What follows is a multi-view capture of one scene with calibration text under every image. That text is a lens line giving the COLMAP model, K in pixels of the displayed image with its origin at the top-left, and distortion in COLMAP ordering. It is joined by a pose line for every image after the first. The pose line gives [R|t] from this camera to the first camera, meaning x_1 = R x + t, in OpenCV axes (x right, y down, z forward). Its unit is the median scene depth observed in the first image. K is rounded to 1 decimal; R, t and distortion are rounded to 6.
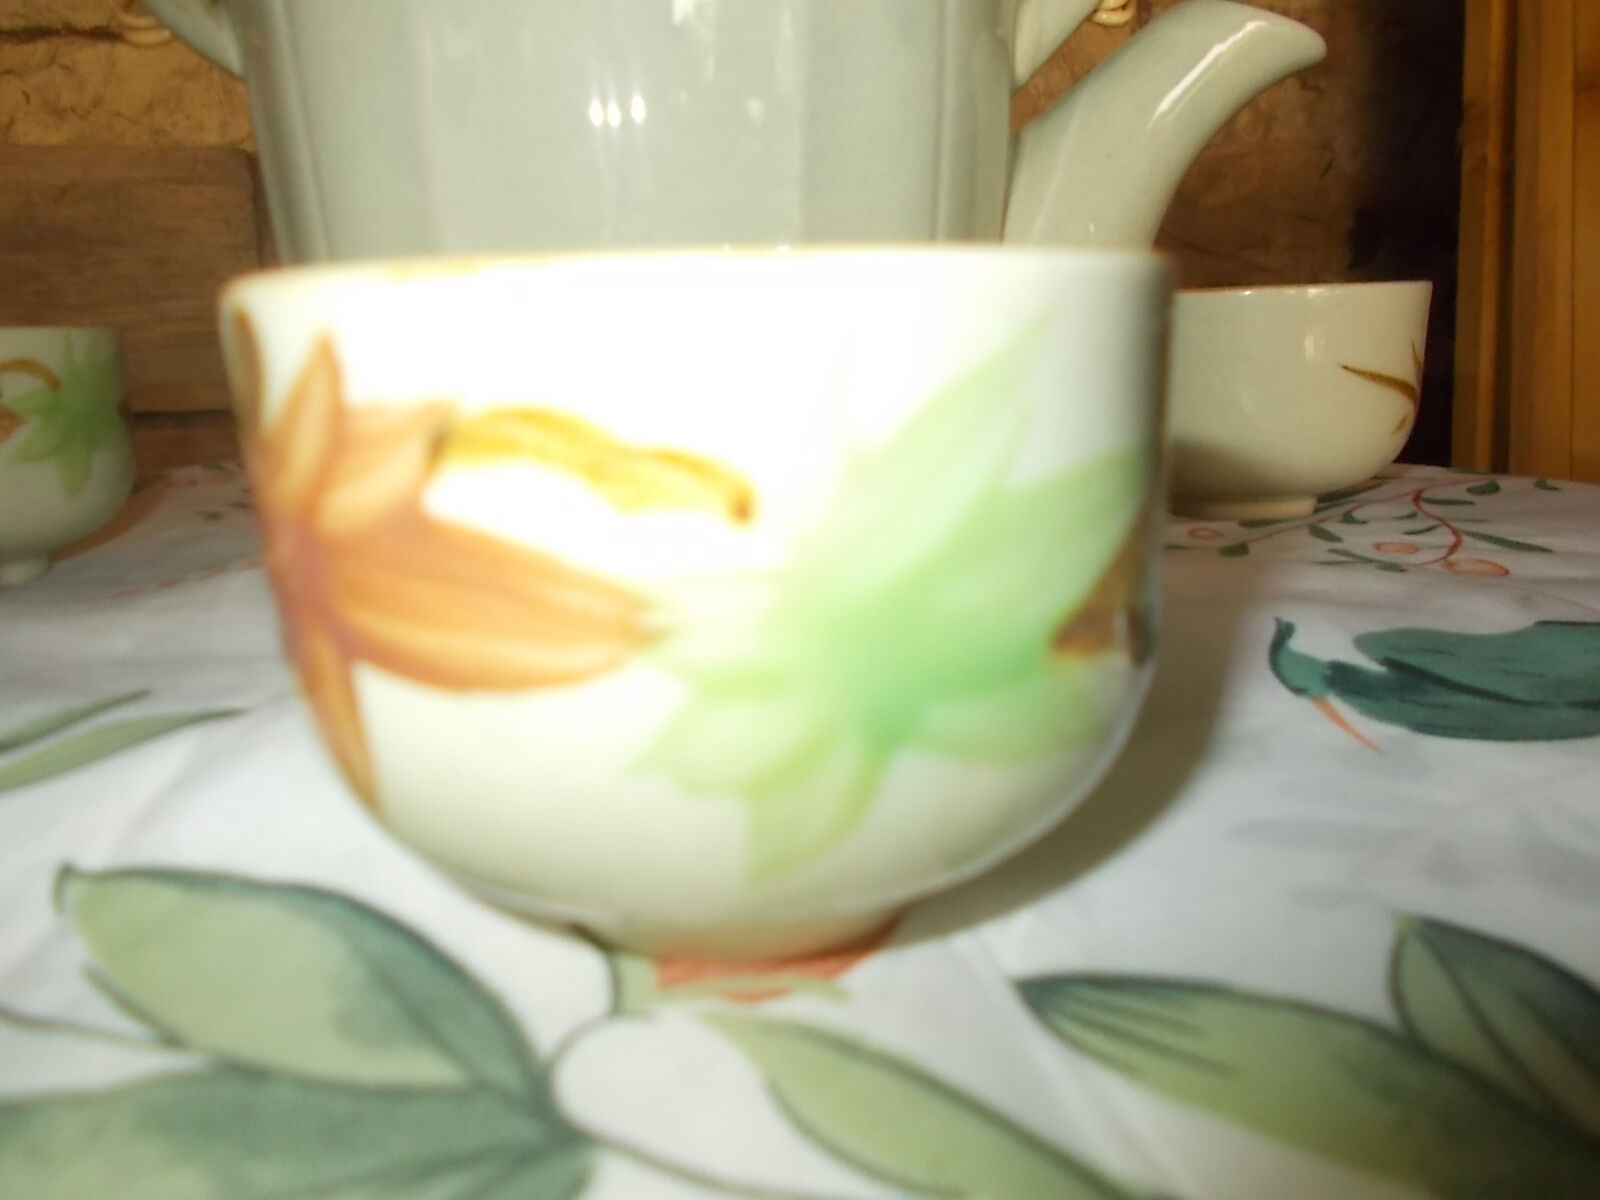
lens RADIAL K [[1215.3, 0, 798.1], [0, 1215.3, 588.9], [0, 0, 1]] dist [0.014850, -0.023557]
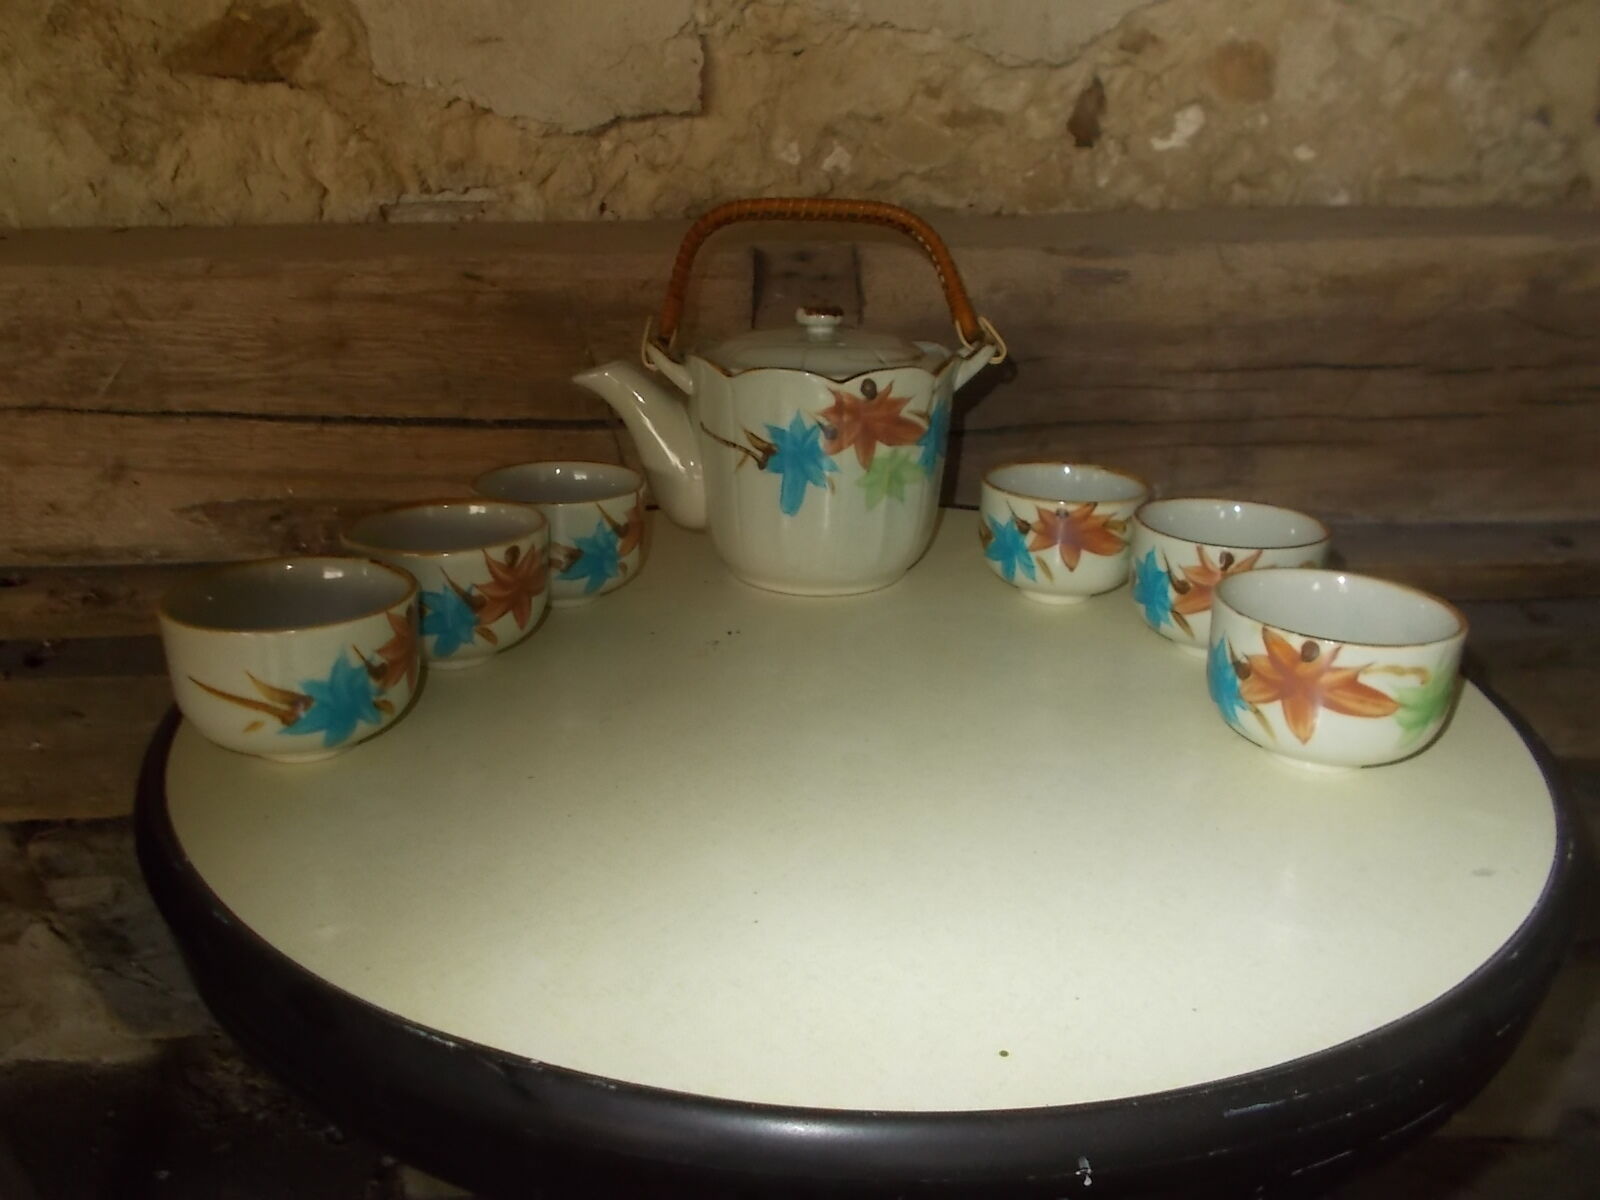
lens RADIAL K [[1215.3, 0, 812.5], [0, 1215.3, 601.8], [0, 0, 1]] dist [0.014850, -0.023557]
pose [[0.914280, 0.182407, -0.361691, 0.494829], [-0.135612, 0.979184, 0.151021, -0.347902], [0.381709, -0.089026, 0.919985, -0.834132]]
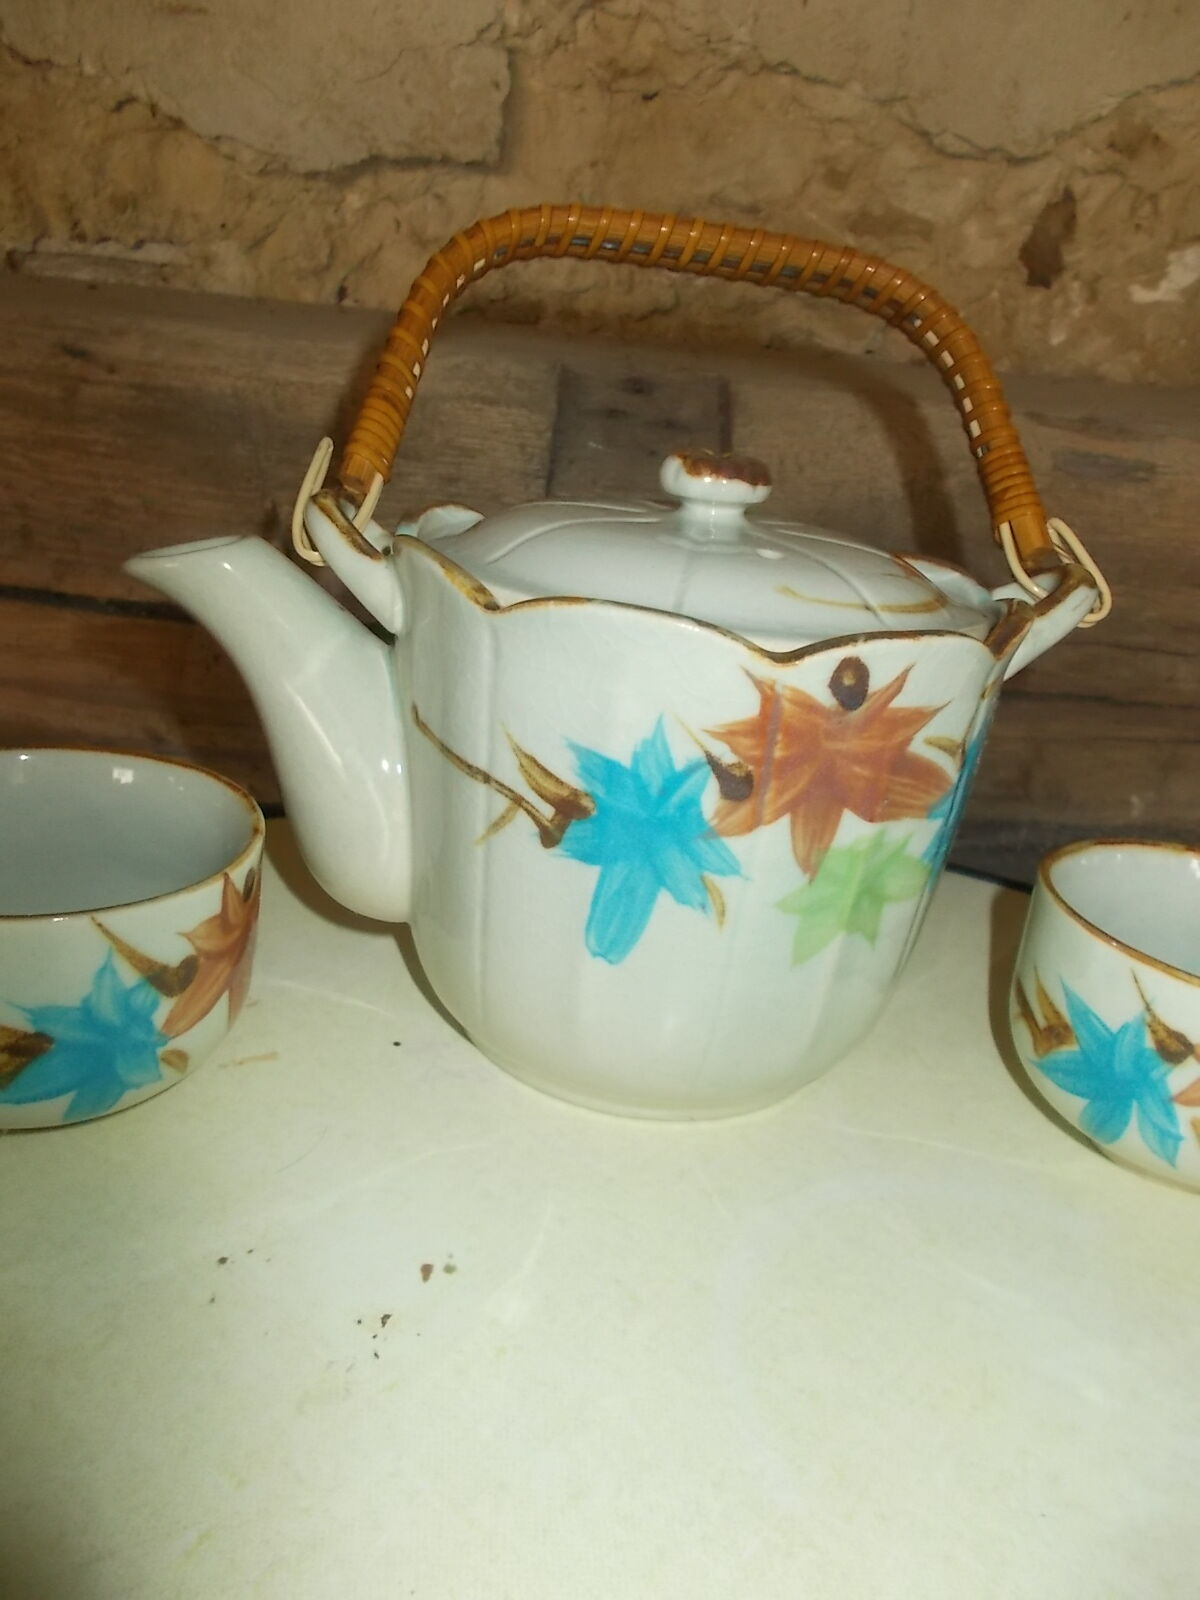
lens RADIAL K [[1215.3, 0, 618.2], [0, 1215.3, 791.7], [0, 0, 1]] dist [0.014850, -0.023557]
pose [[0.905866, 0.275293, -0.321900, -0.057641], [-0.235760, 0.959084, 0.156764, -0.418972], [0.351885, -0.066116, 0.933705, 0.269335]]
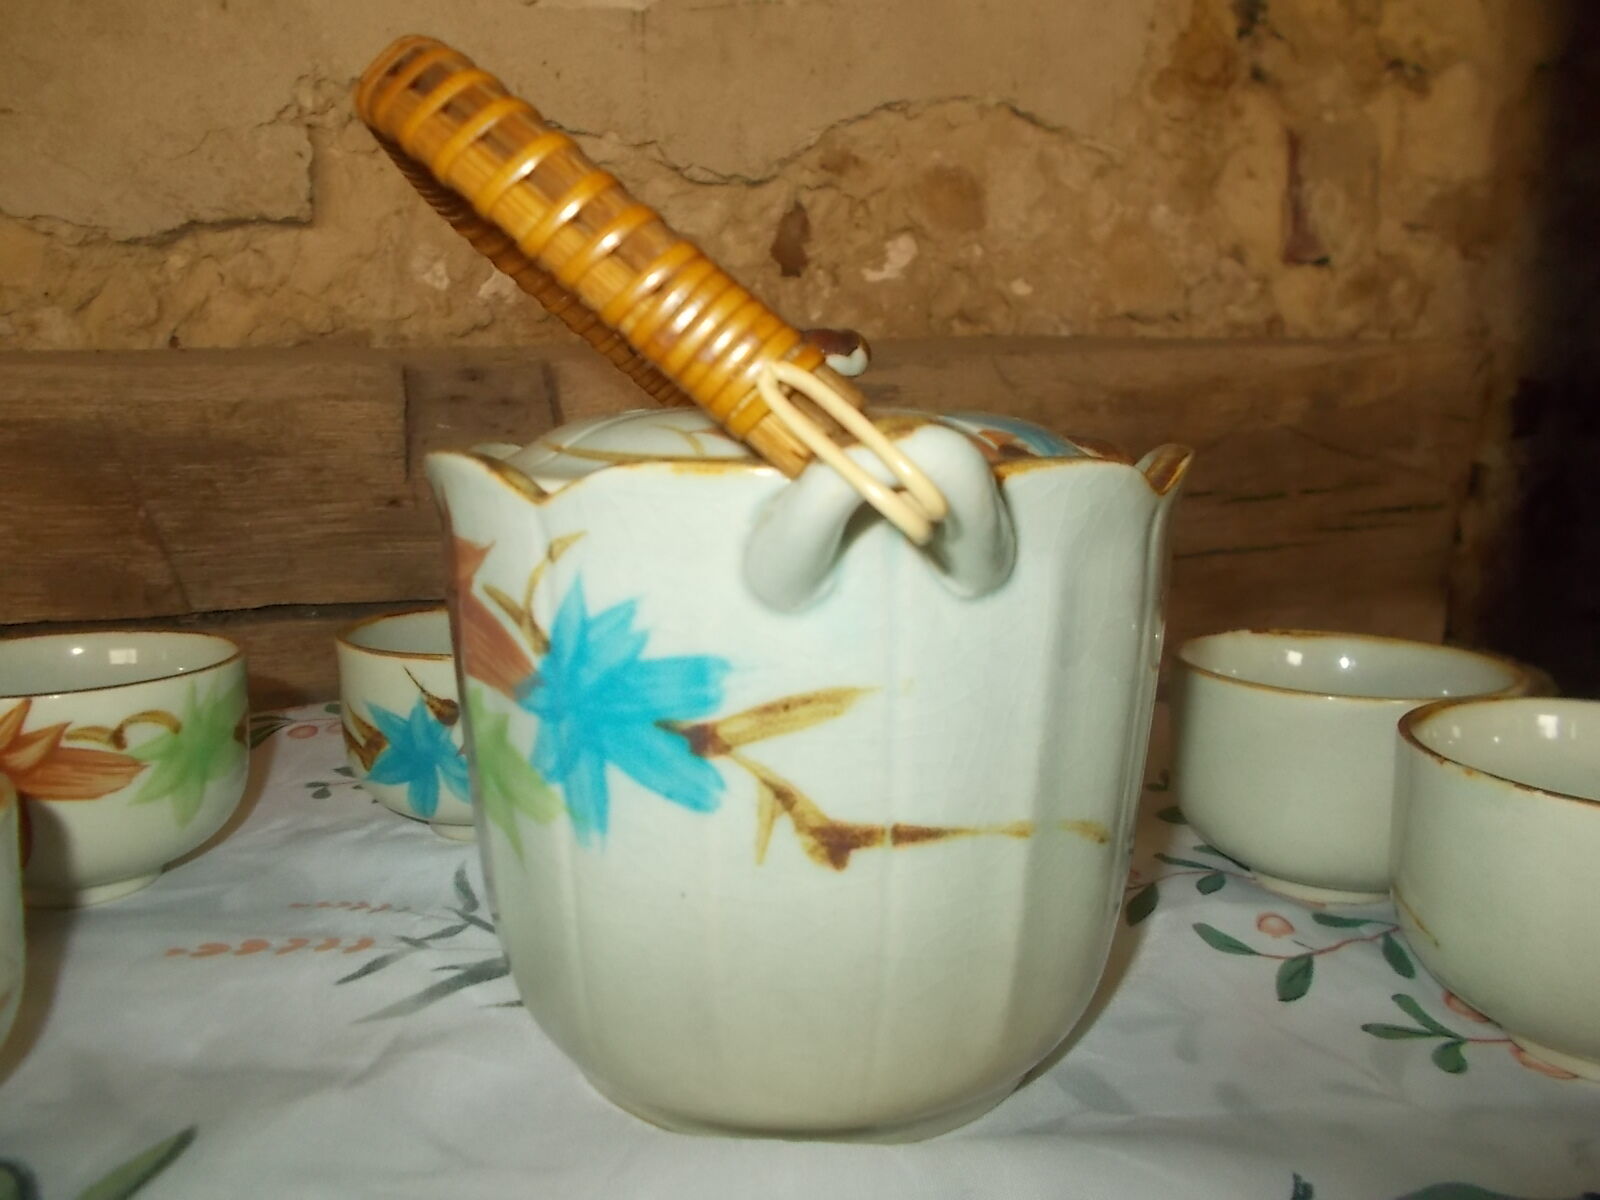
lens RADIAL K [[1215.3, 0, 801.2], [0, 1215.3, 589.2], [0, 0, 1]] dist [0.014850, -0.023557]
pose [[0.992111, 0.054273, -0.113002, 0.057306], [-0.061319, 0.996323, -0.059839, -0.244276], [0.109339, 0.066296, 0.991791, -0.027686]]
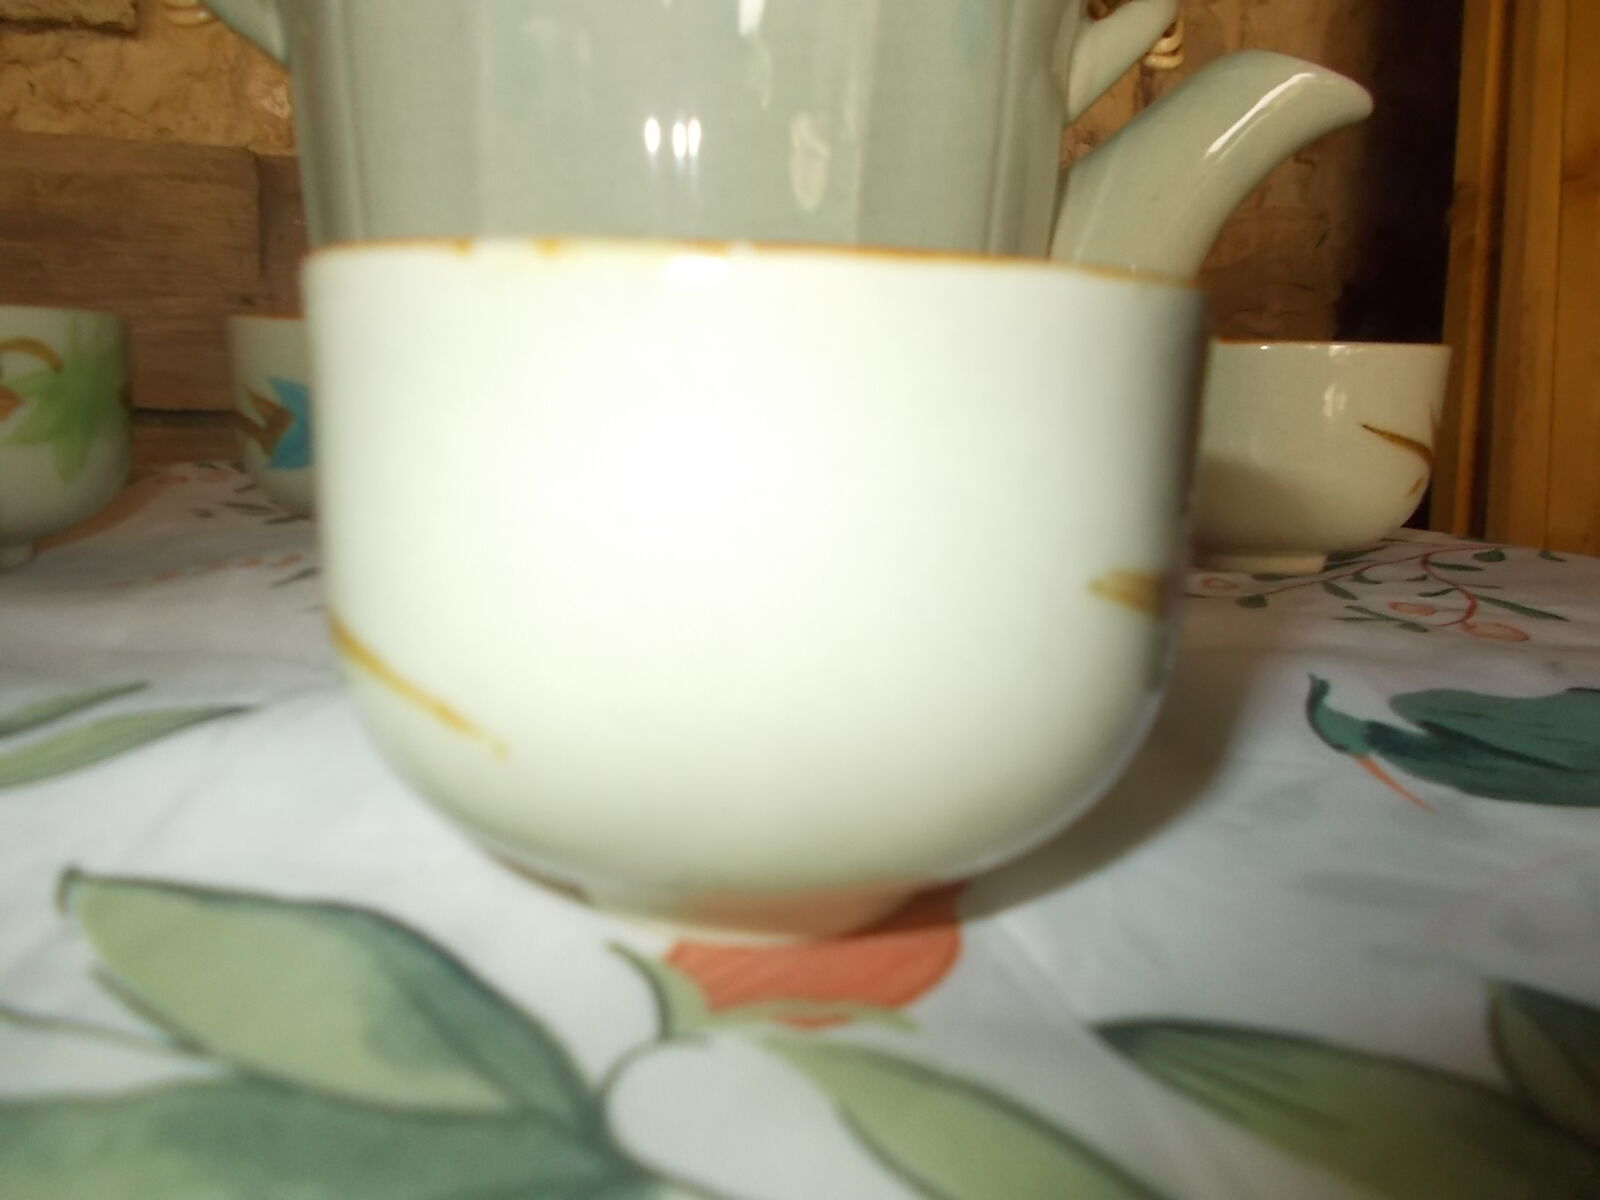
lens RADIAL K [[1215.3, 0, 795.5], [0, 1215.3, 589.2], [0, 0, 1]] dist [0.014850, -0.023557]
pose [[0.998280, 0.054294, 0.022108, -0.031313], [-0.053556, 0.998029, -0.032700, 0.009041], [-0.023839, 0.031460, 0.999221, 0.016910]]
